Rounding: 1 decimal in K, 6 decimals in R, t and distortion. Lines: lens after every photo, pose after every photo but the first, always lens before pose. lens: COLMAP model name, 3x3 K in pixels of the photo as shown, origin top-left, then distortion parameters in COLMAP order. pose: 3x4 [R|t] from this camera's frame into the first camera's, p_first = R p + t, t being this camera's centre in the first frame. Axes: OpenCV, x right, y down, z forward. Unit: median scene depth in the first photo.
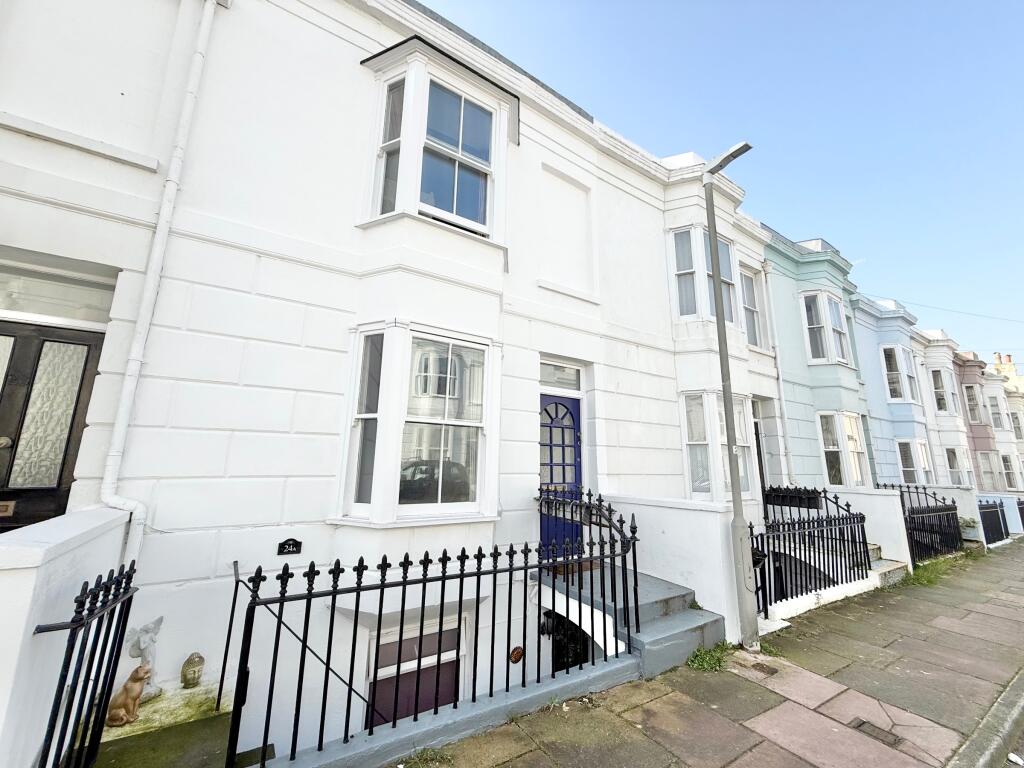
lens RADIAL K [[399.0, 0, 512.0], [0, 399.0, 384.0], [0, 0, 1]] dist [-0.006109, 0.000019]
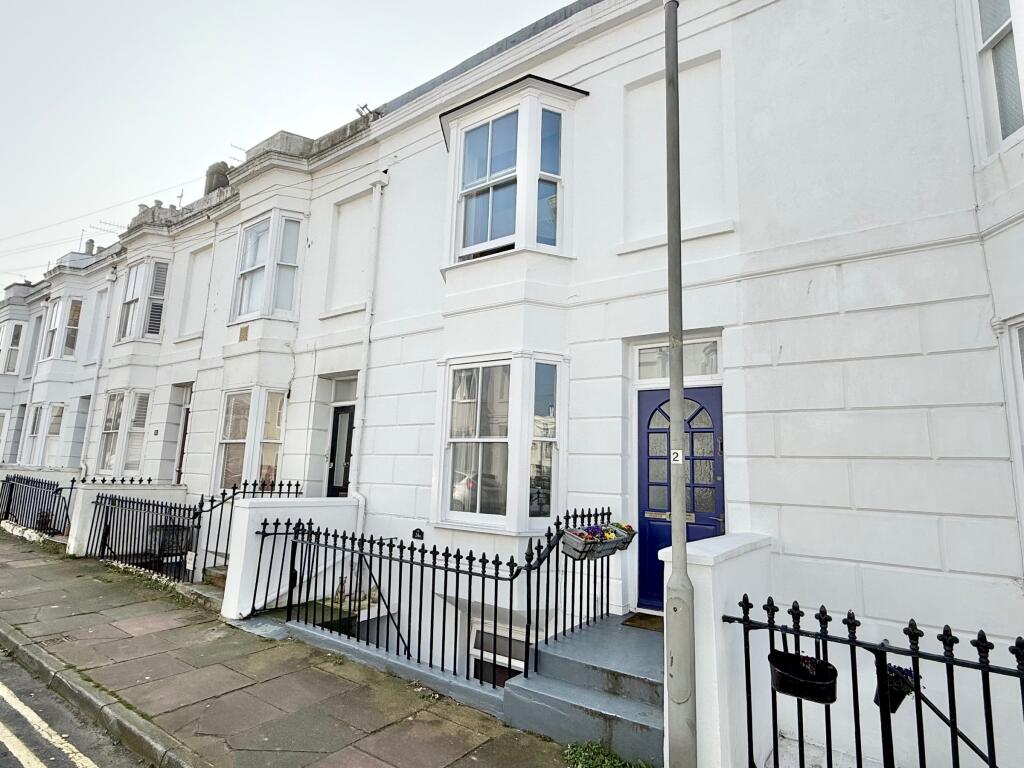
lens RADIAL K [[541.6, 0, 512.0], [0, 541.6, 384.0], [0, 0, 1]] dist [0.000283, -0.000135]
pose [[0.392965, -0.151893, -0.906921, 1.286252], [0.151372, 0.983494, -0.099129, 0.108760], [0.907009, -0.098328, 0.409471, 0.502096]]
